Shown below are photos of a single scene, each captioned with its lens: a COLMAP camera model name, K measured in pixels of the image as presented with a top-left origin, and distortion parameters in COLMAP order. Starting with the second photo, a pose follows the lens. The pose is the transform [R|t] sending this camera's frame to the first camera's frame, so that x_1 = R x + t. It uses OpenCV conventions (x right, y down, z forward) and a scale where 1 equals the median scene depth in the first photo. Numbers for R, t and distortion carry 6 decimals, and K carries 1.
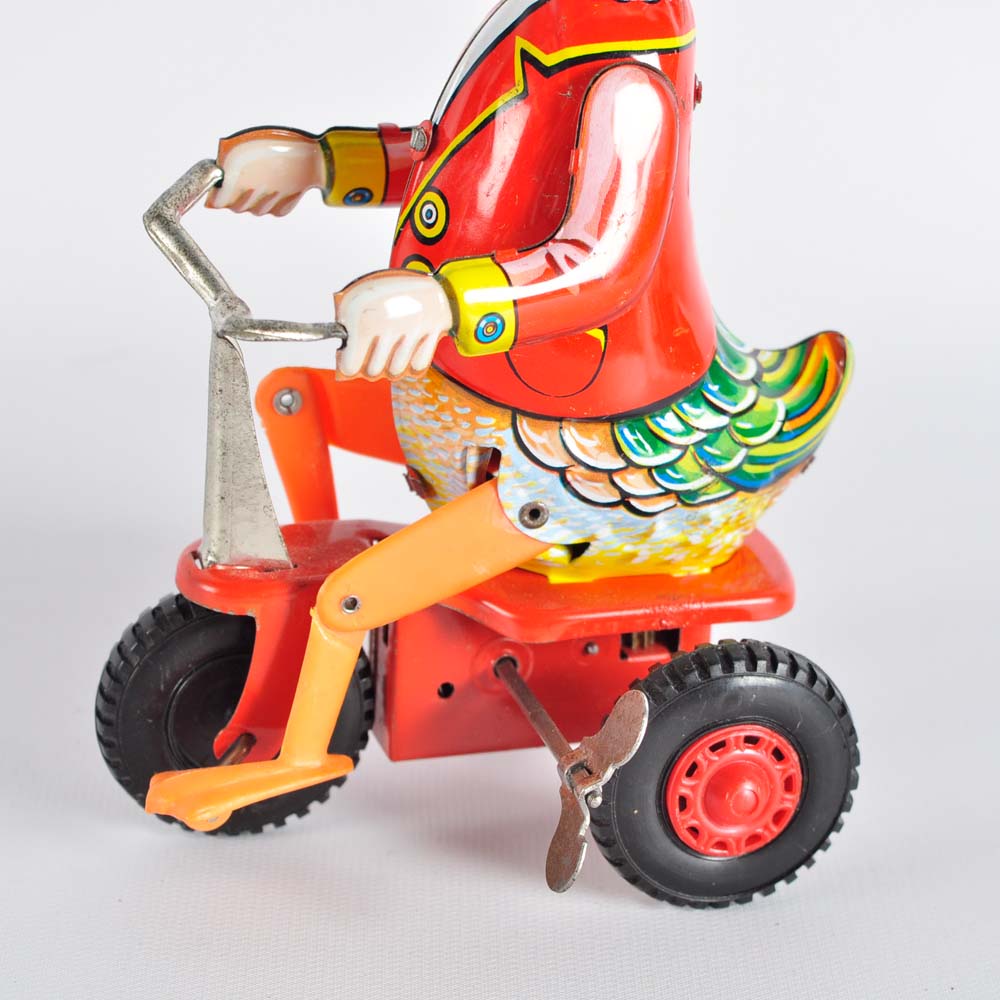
lens RADIAL K [[3158.4, 0, 493.6], [0, 3158.4, 498.7], [0, 0, 1]] dist [0.019171, 0.000000]
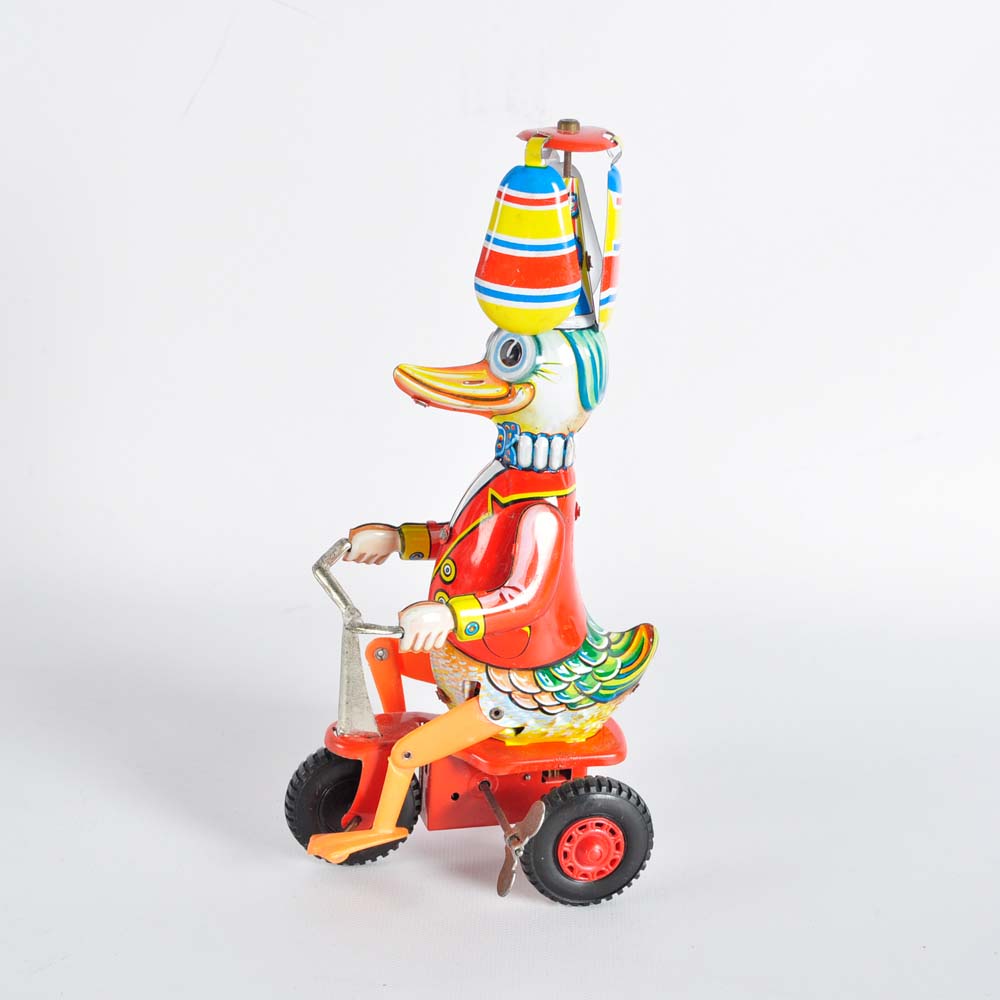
lens RADIAL K [[2096.8, 0, 502.9], [0, 2096.8, 506.0], [0, 0, 1]] dist [-0.056045, 0.000000]
pose [[0.999332, 0.014518, -0.033551, 0.060619], [-0.016489, 0.998108, -0.059238, -0.049159], [0.032627, 0.059752, 0.997680, -0.378967]]
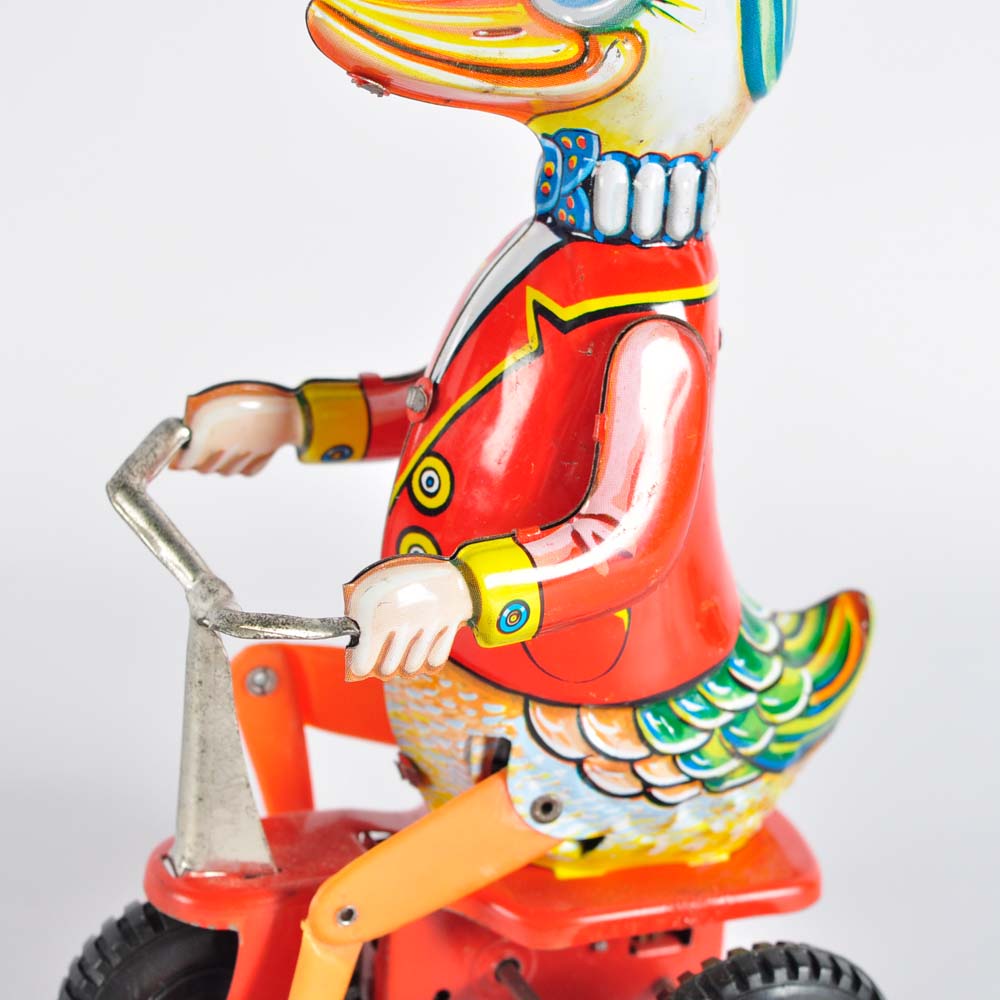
lens RADIAL K [[3158.4, 0, 500.1], [0, 3158.4, 503.1], [0, 0, 1]] dist [0.019171, 0.000000]
pose [[0.996866, -0.016329, 0.077407, -0.068282], [0.018647, 0.999396, -0.029322, -0.055556], [-0.076881, 0.030673, 0.996568, 0.098558]]
